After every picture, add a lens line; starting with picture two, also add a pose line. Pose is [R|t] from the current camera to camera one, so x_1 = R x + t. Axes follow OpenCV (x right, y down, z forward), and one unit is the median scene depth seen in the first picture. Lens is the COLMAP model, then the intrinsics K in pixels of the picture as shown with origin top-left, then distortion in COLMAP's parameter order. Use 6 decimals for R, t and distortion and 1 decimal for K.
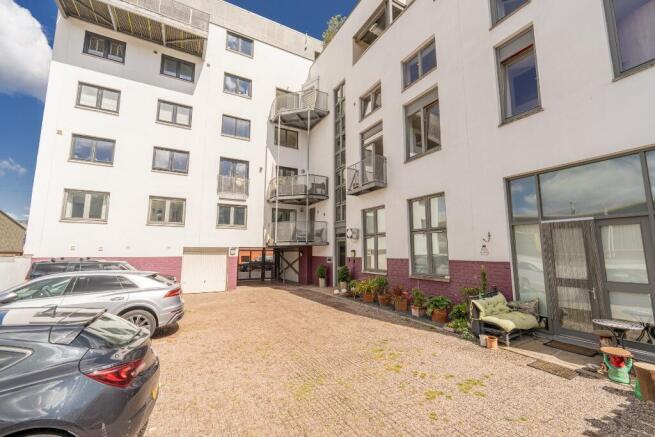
lens RADIAL K [[268.0, 0, 326.2], [0, 268.0, 215.9], [0, 0, 1]] dist [0.000859, -0.001317]
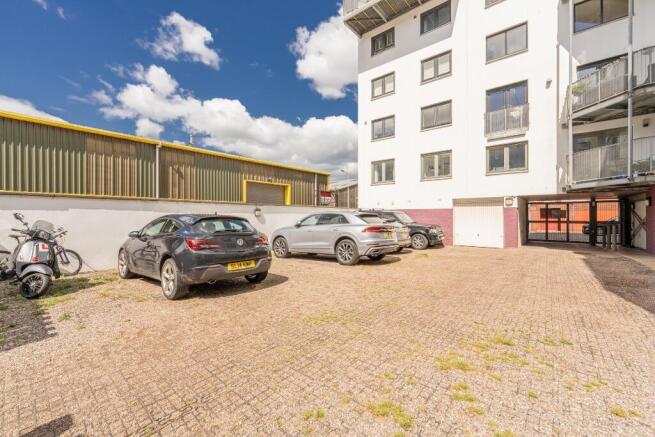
lens RADIAL K [[268.0, 0, 333.9], [0, 268.0, 216.5], [0, 0, 1]] dist [0.000859, -0.001317]
pose [[0.374311, -0.000600, -0.927303, 0.227404], [0.125196, 0.990877, 0.049895, 0.076605], [0.918813, -0.134771, 0.370971, 0.215789]]
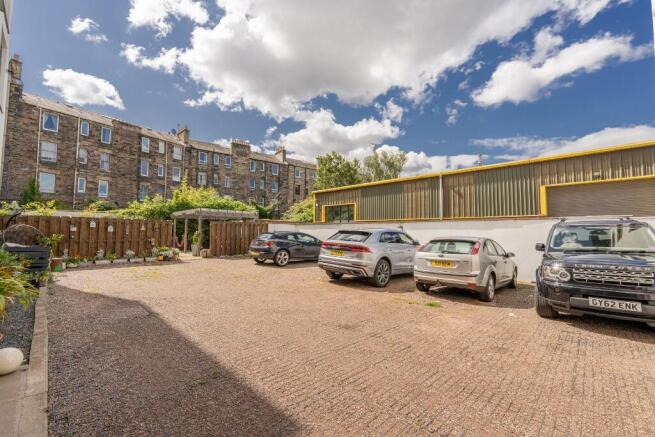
lens RADIAL K [[268.0, 0, 332.2], [0, 268.0, 217.3], [0, 0, 1]] dist [0.000859, -0.001317]
pose [[-0.954441, -0.026204, -0.297247, -0.135499], [0.030970, 0.982058, -0.186017, 0.184970], [0.296789, -0.186748, -0.936505, 1.009868]]
